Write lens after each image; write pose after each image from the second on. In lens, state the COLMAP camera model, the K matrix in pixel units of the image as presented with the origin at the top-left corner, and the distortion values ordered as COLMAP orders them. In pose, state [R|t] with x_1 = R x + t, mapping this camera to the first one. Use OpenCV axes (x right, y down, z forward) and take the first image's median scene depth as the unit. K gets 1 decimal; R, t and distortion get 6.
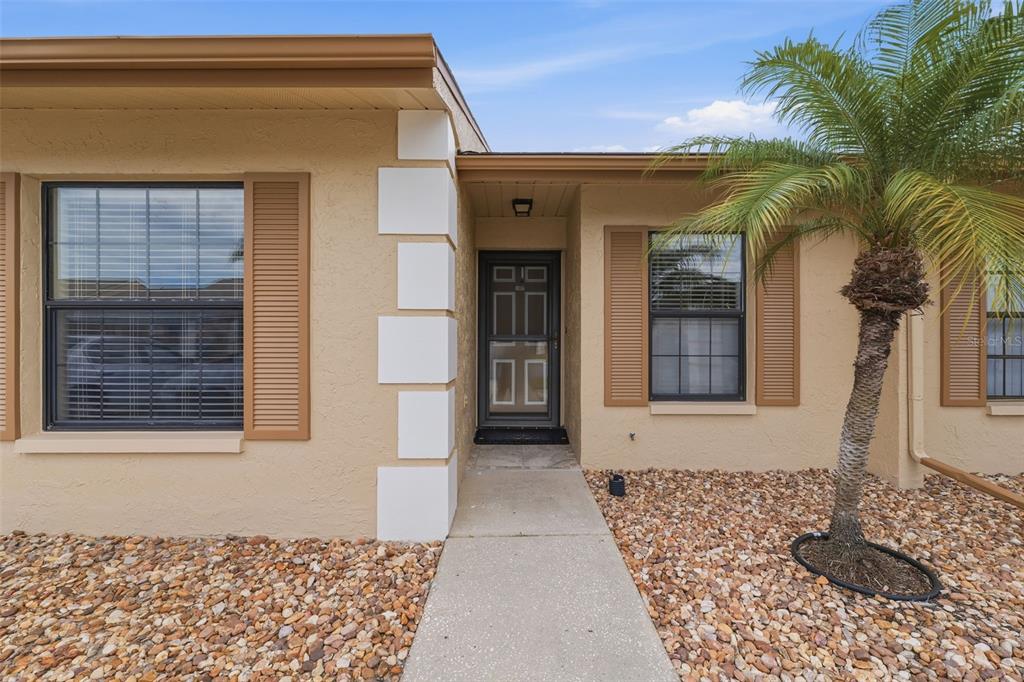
lens RADIAL K [[419.3, 0, 511.7], [0, 419.3, 338.2], [0, 0, 1]] dist [-0.000308, -0.000763]
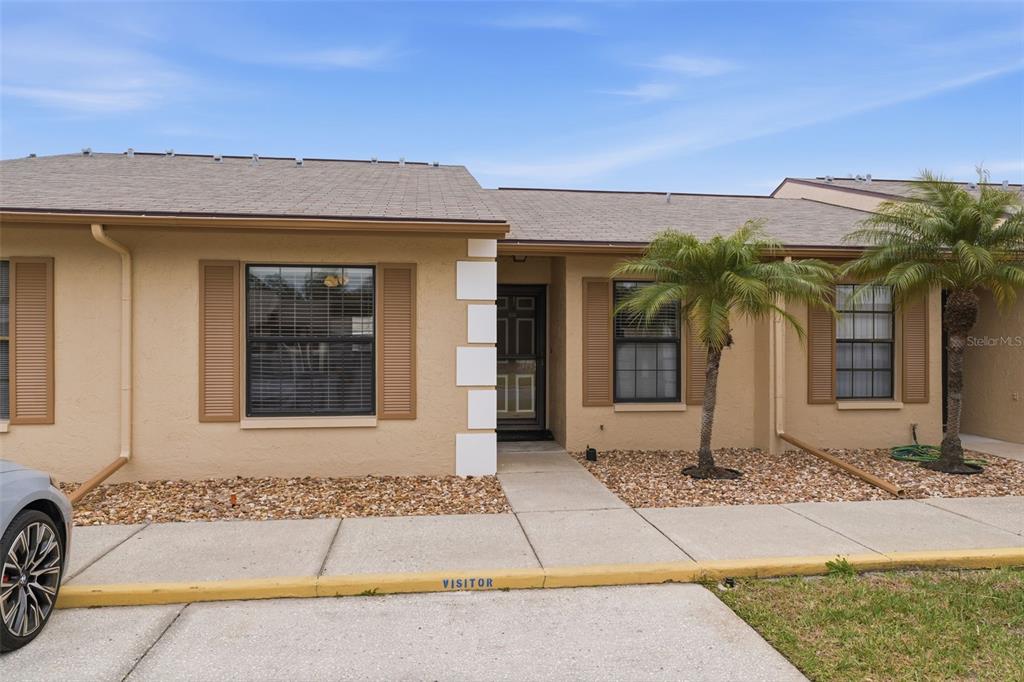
lens RADIAL K [[681.3, 0, 514.0], [0, 681.3, 344.0], [0, 0, 1]] dist [-0.006062, -0.000073]
pose [[0.991357, 0.000720, 0.131187, -0.309669], [0.000225, 0.999974, -0.007184, -0.030315], [-0.131189, 0.007151, 0.991332, -1.244063]]
